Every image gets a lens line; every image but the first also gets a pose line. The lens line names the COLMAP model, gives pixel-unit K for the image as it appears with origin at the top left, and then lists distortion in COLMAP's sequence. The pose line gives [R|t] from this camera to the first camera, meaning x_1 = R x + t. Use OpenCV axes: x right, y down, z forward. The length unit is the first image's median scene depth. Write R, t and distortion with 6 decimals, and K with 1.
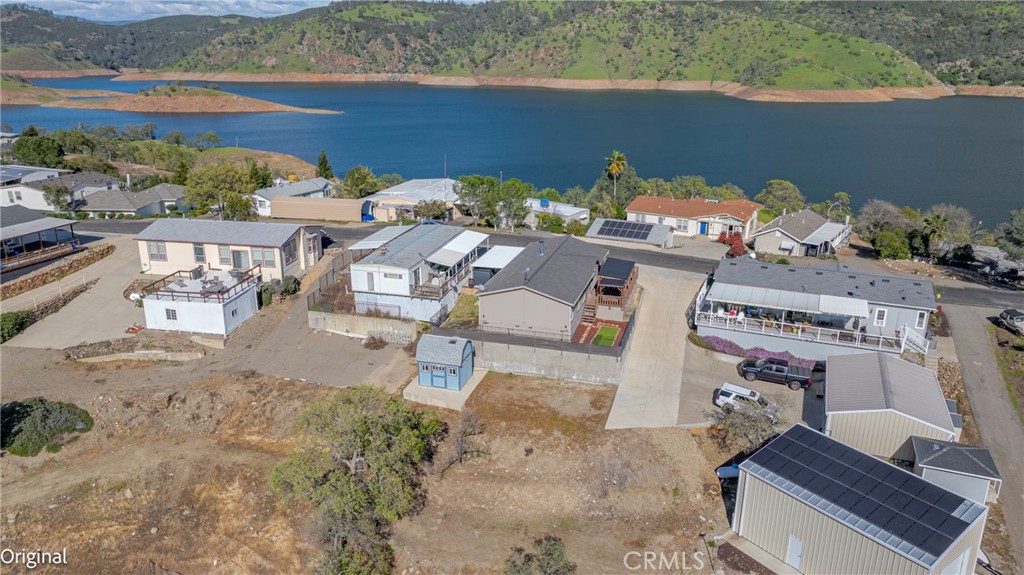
lens RADIAL K [[735.0, 0, 511.1], [0, 735.0, 286.0], [0, 0, 1]] dist [-0.021509, 0.031164]
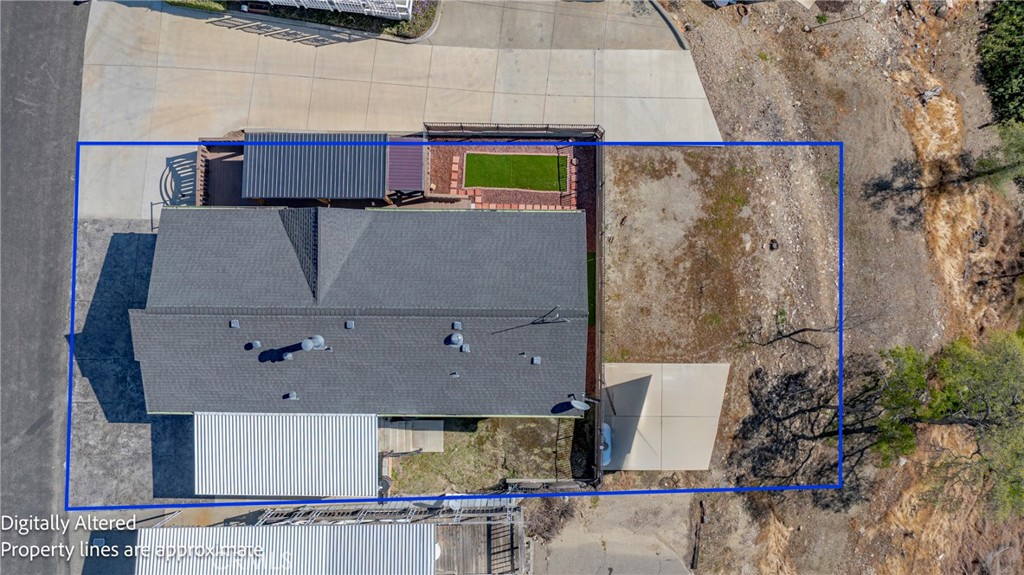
lens RADIAL K [[735.0, 0, 506.5], [0, 735.0, 286.9], [0, 0, 1]] dist [-0.021509, 0.031164]
pose [[-0.276529, -0.960764, 0.021537, 0.041020], [0.293363, -0.063053, 0.953920, -0.543341], [-0.915134, 0.270104, 0.299289, 1.011919]]
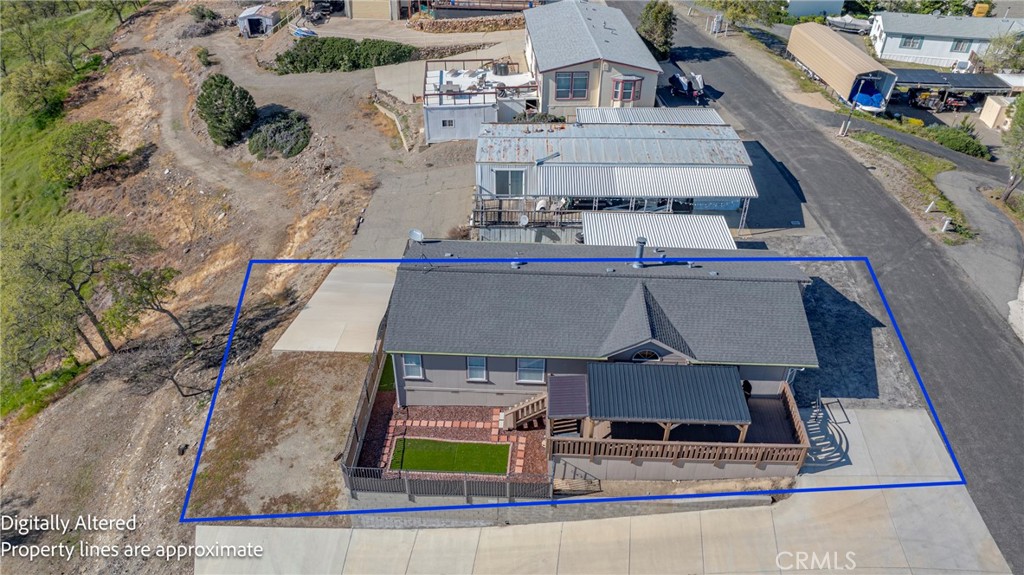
lens RADIAL K [[735.0, 0, 508.4], [0, 735.0, 287.2], [0, 0, 1]] dist [-0.021509, 0.031164]
pose [[0.237343, 0.563562, -0.791244, 0.539958], [-0.305711, 0.816464, 0.489824, -0.315708], [0.922068, 0.125636, 0.366069, 0.986616]]
